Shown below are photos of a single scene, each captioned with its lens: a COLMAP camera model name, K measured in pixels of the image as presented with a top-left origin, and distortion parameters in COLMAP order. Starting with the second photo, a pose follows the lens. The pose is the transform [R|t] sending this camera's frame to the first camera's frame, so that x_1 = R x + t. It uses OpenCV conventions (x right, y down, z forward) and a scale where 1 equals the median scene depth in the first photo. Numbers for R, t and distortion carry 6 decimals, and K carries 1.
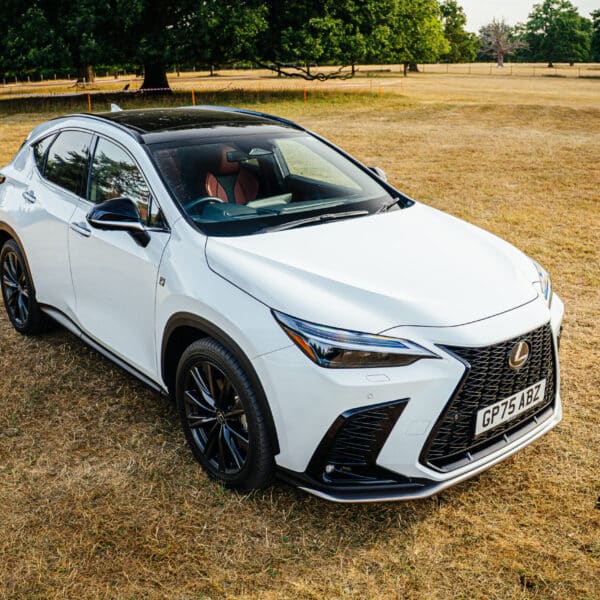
lens RADIAL K [[760.8, 0, 300.0], [0, 760.8, 300.0], [0, 0, 1]] dist [-0.180341, 0.096278]
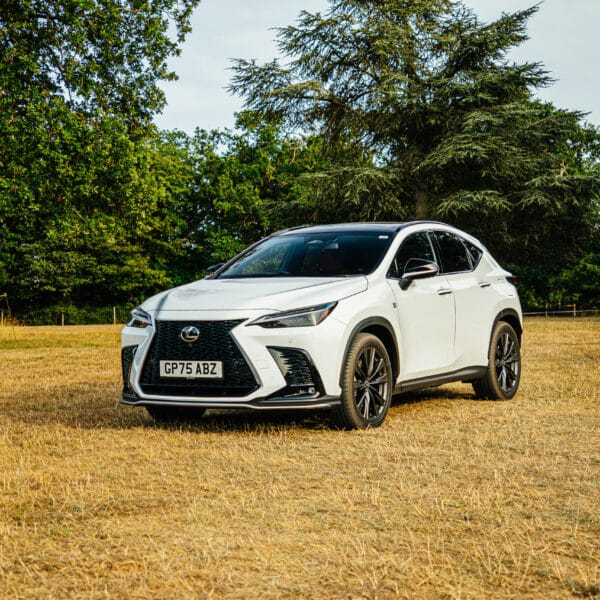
lens RADIAL K [[1262.1, 0, 300.0], [0, 1262.1, 300.0], [0, 0, 1]] dist [0.069831, 0.400685]
pose [[0.345032, -0.001808, -0.938589, 2.921594], [-0.273660, 0.956355, -0.102442, 0.215846], [0.897810, 0.292201, 0.329478, 0.289403]]
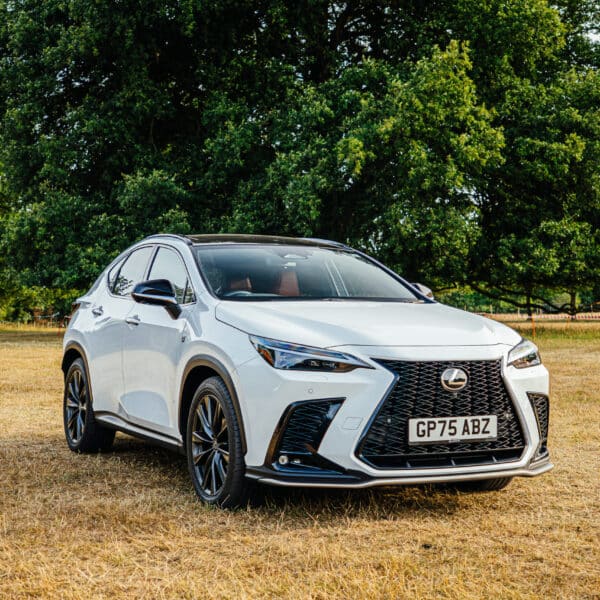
lens RADIAL K [[1180.8, 0, 285.1], [0, 1180.8, 299.5], [0, 0, 1]] dist [0.092999, 0.270396]
pose [[0.969697, 0.001583, -0.244306, 0.482243], [-0.078144, 0.949458, -0.304013, 0.529843], [0.231477, 0.313891, 0.920810, -0.783756]]
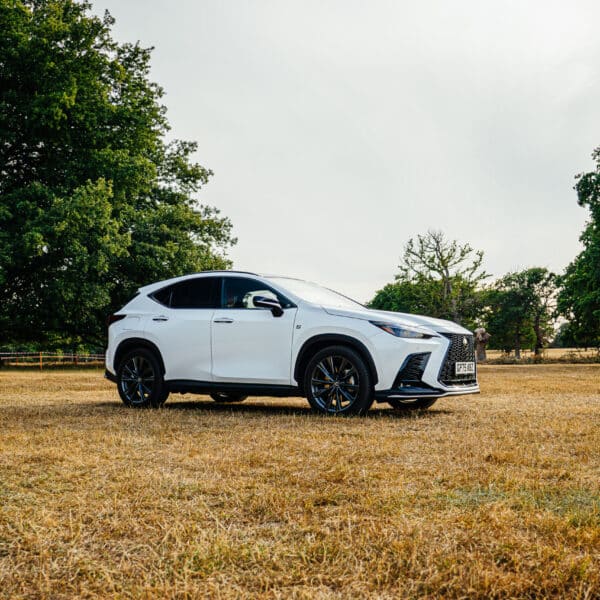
lens RADIAL K [[788.7, 0, 300.0], [0, 788.7, 300.0], [0, 0, 1]] dist [-0.188232, 0.059887]
pose [[0.957836, 0.021783, 0.286489, -0.903388], [0.088991, 0.925595, -0.367906, 0.796429], [-0.273187, 0.377889, 0.884629, -1.070655]]
